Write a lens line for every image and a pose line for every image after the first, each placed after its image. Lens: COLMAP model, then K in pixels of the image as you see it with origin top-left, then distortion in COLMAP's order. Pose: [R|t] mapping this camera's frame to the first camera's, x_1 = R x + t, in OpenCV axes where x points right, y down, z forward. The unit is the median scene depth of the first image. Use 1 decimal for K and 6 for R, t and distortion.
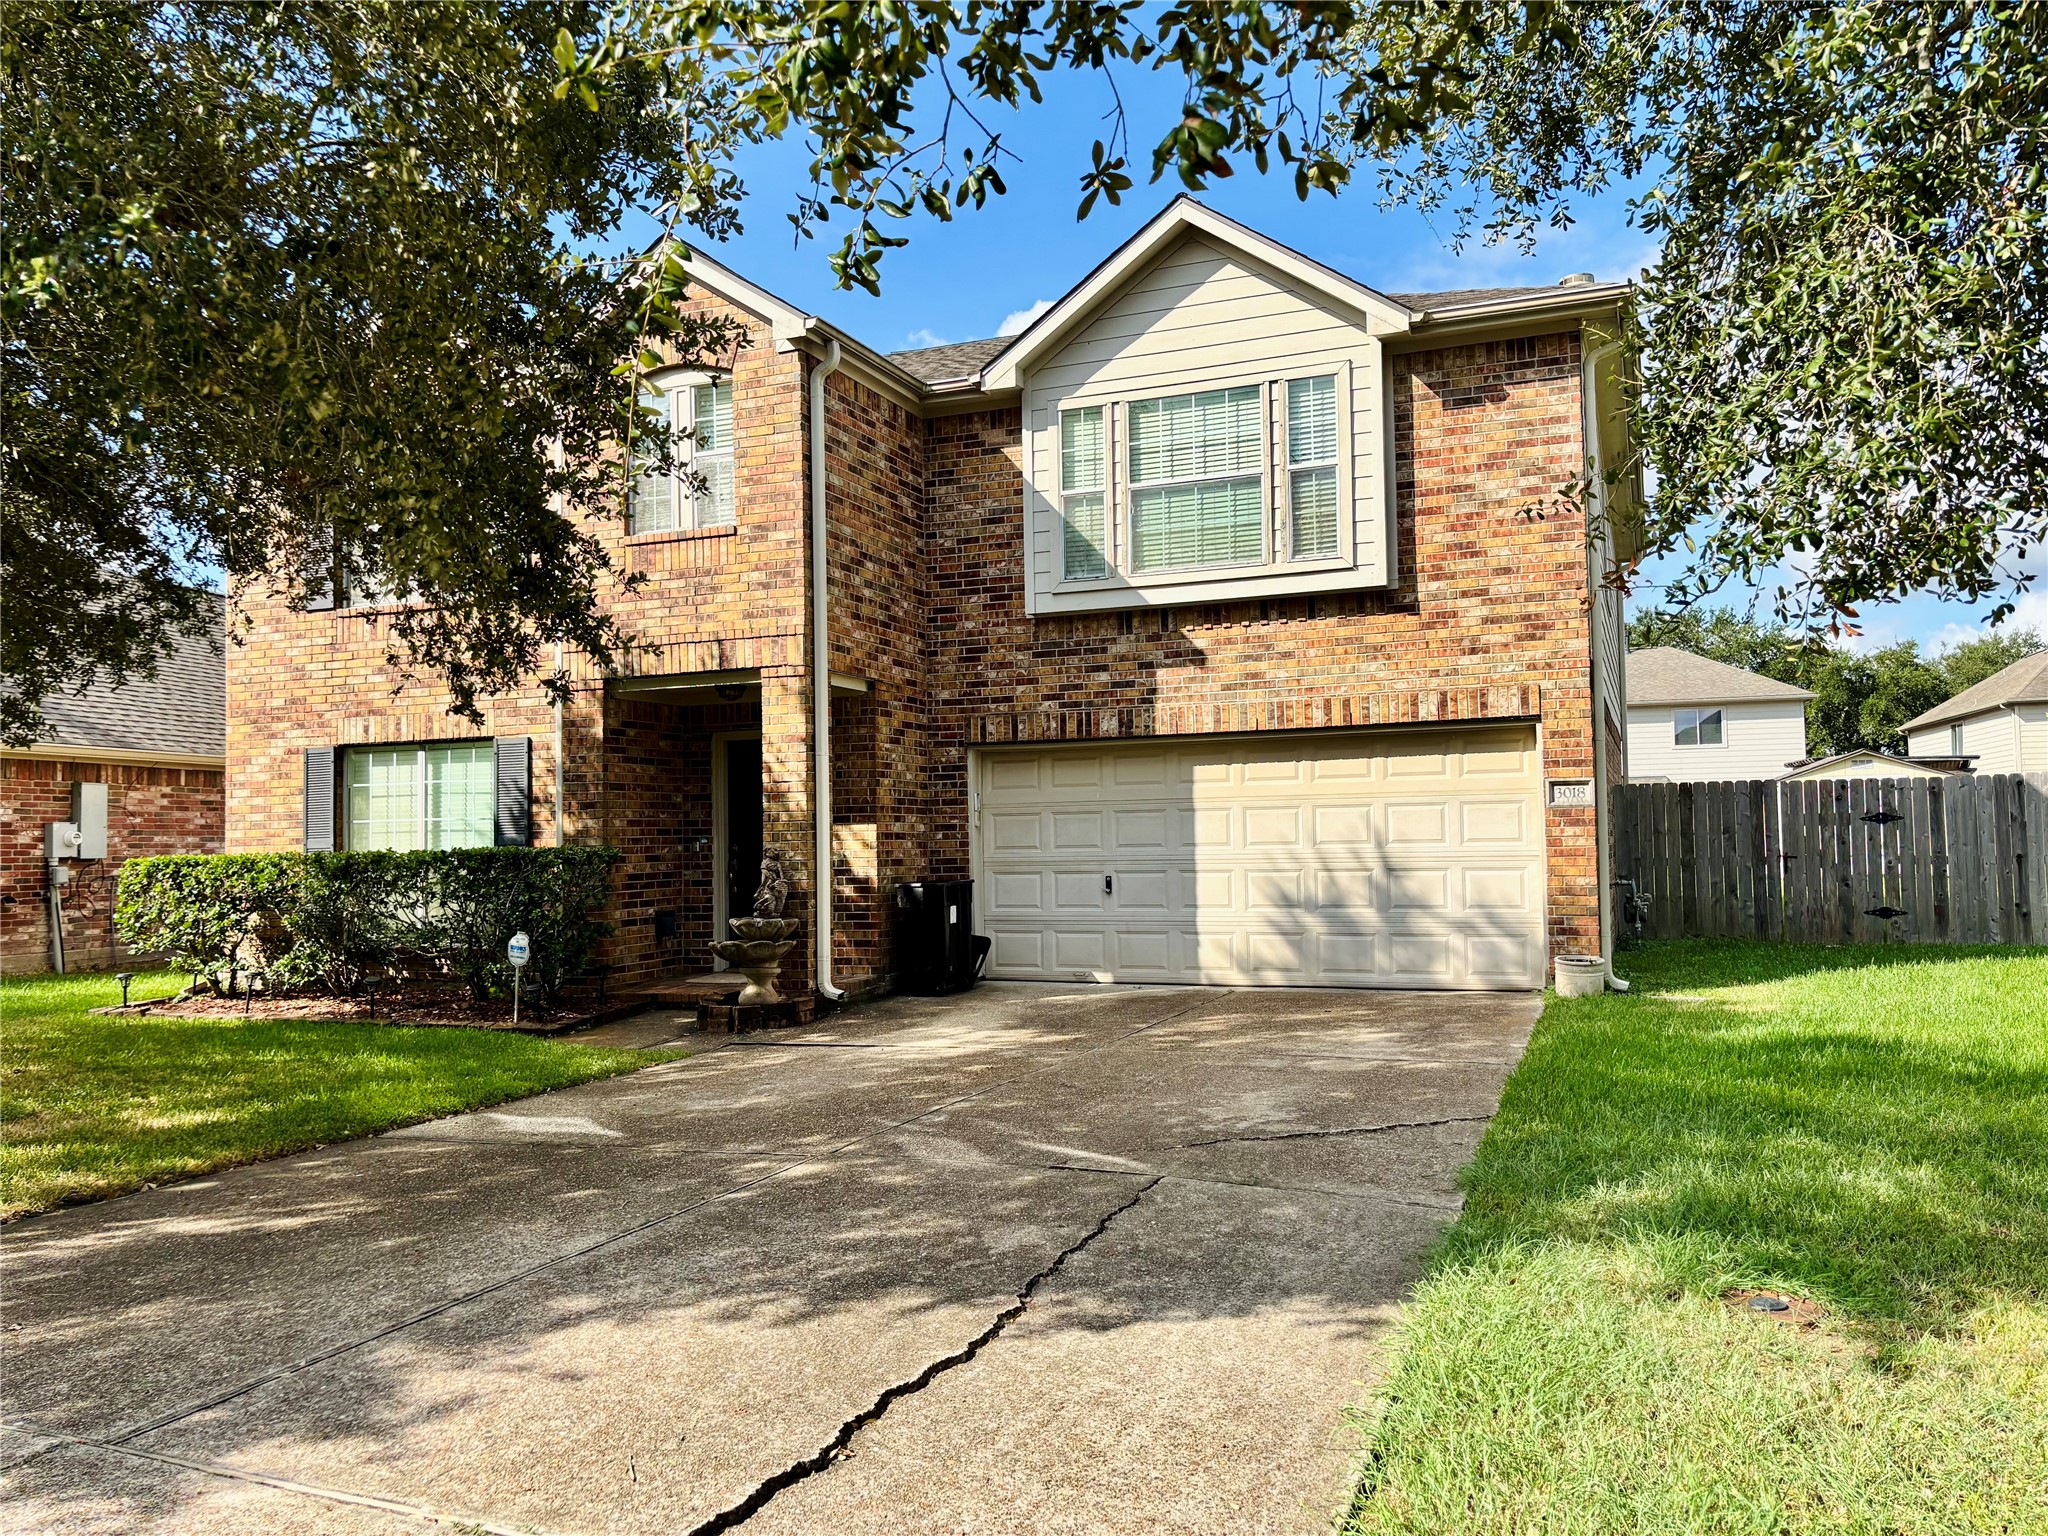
lens RADIAL K [[1540.9, 0, 1024.0], [0, 1540.9, 768.0], [0, 0, 1]] dist [0.041632, -0.059864]
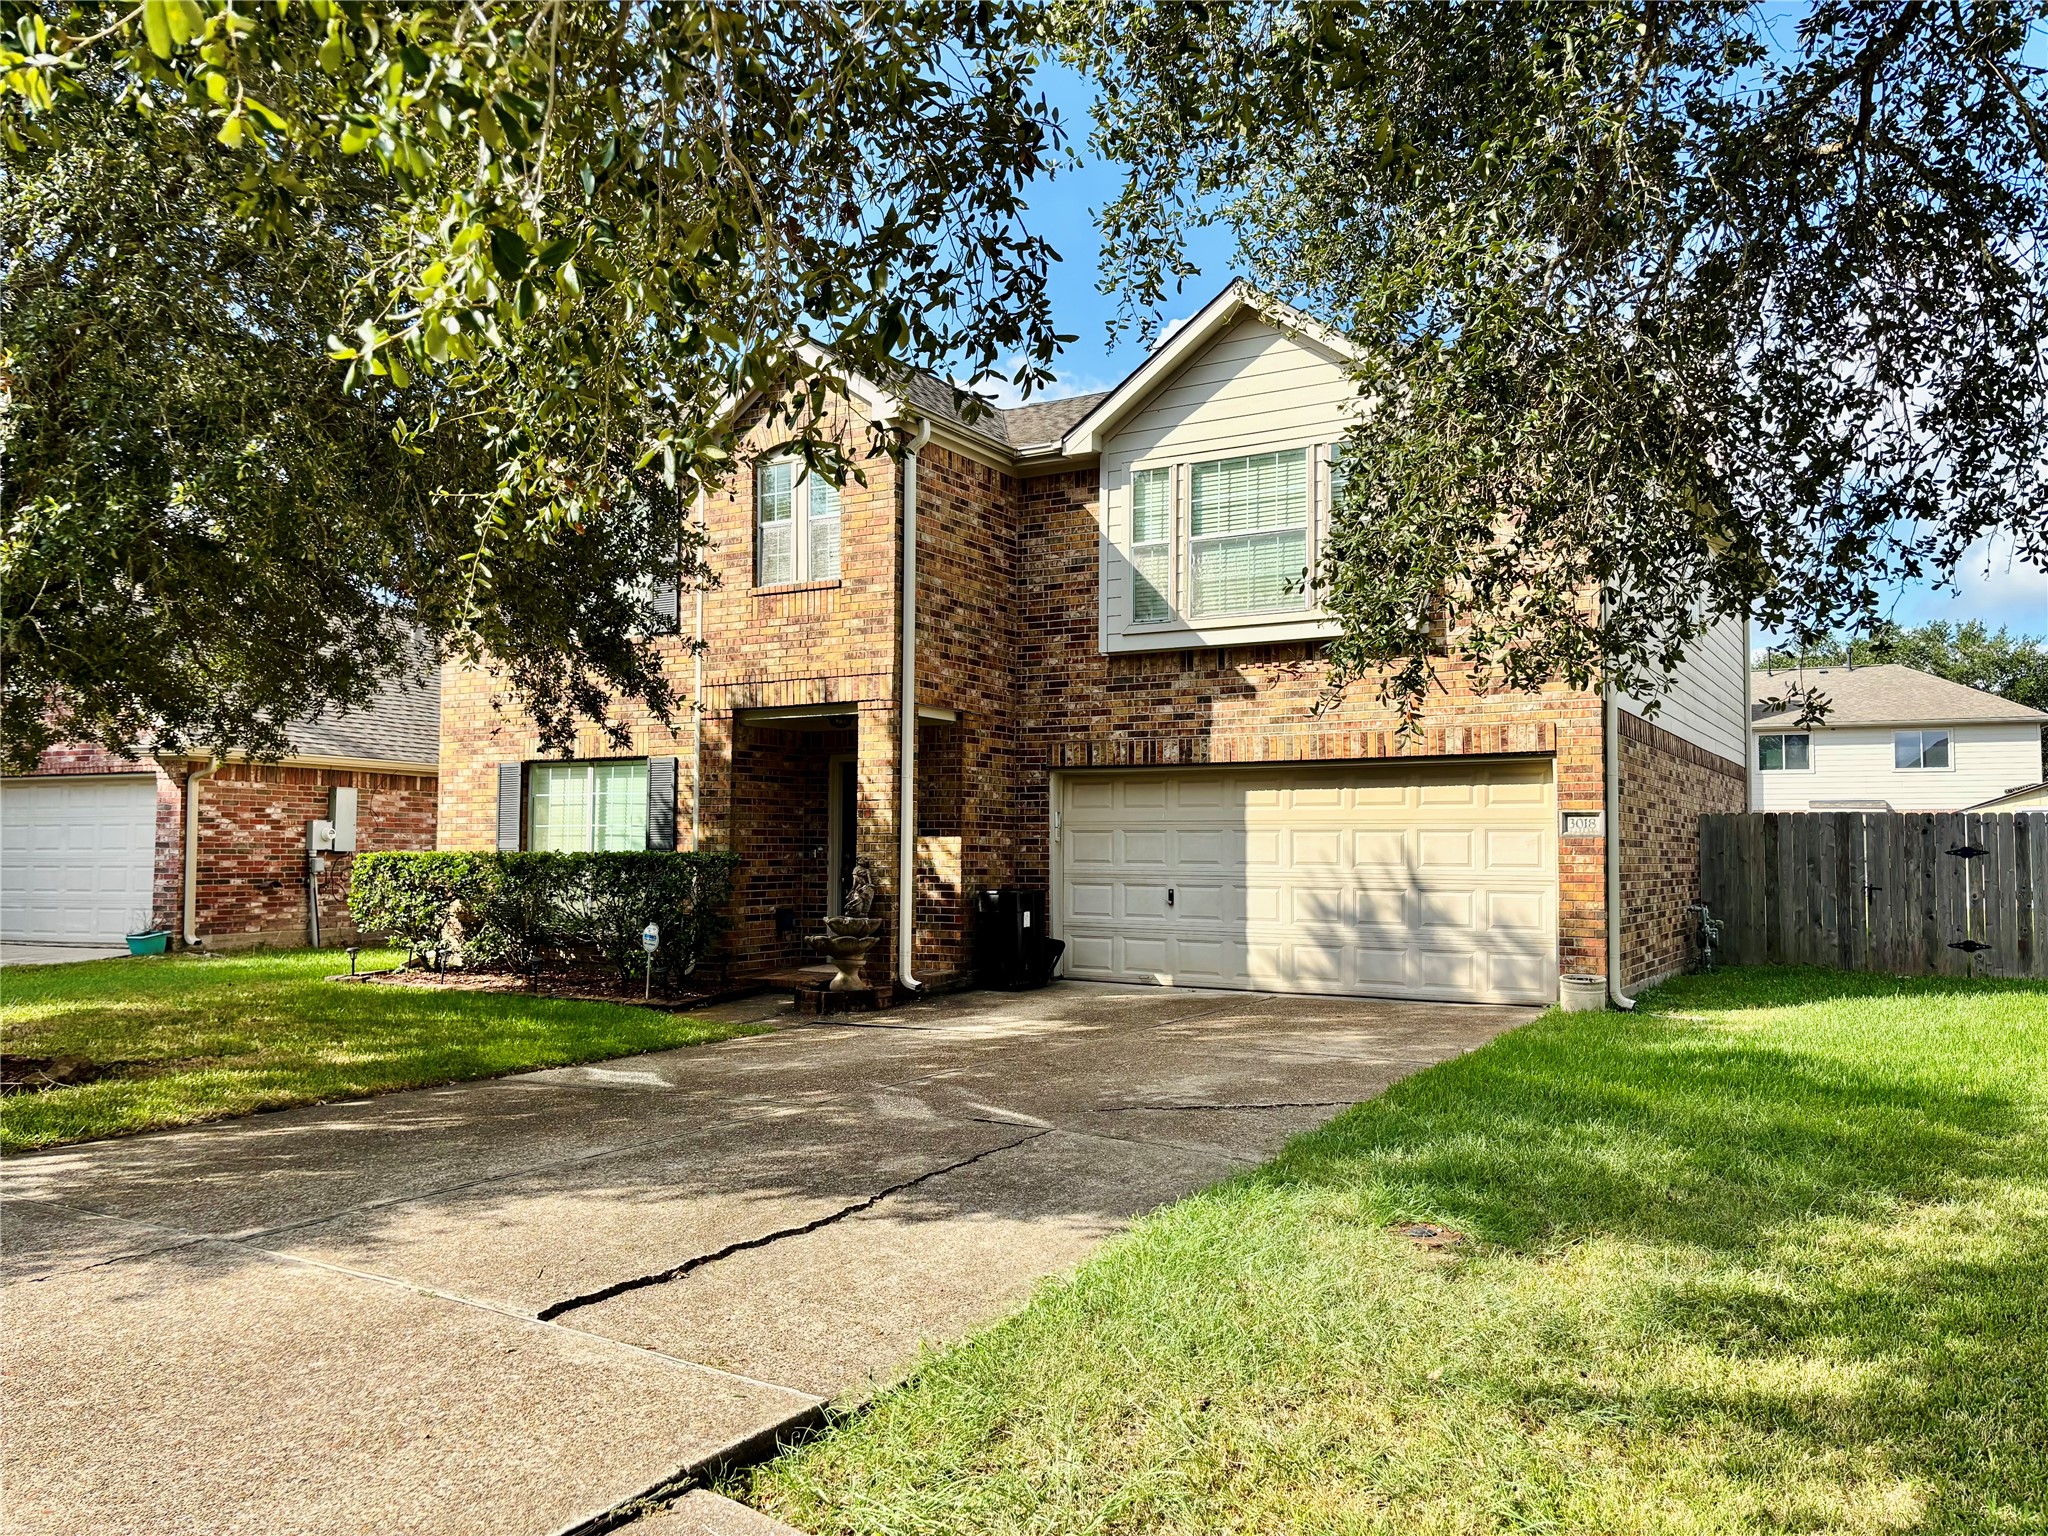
lens RADIAL K [[1570.2, 0, 1025.0], [0, 1570.2, 744.4], [0, 0, 1]] dist [0.081211, -0.170634]
pose [[0.986642, 0.011886, -0.162469, 0.139937], [-0.014777, 0.999753, -0.016595, -0.014055], [0.162232, 0.018774, 0.986574, -0.140919]]
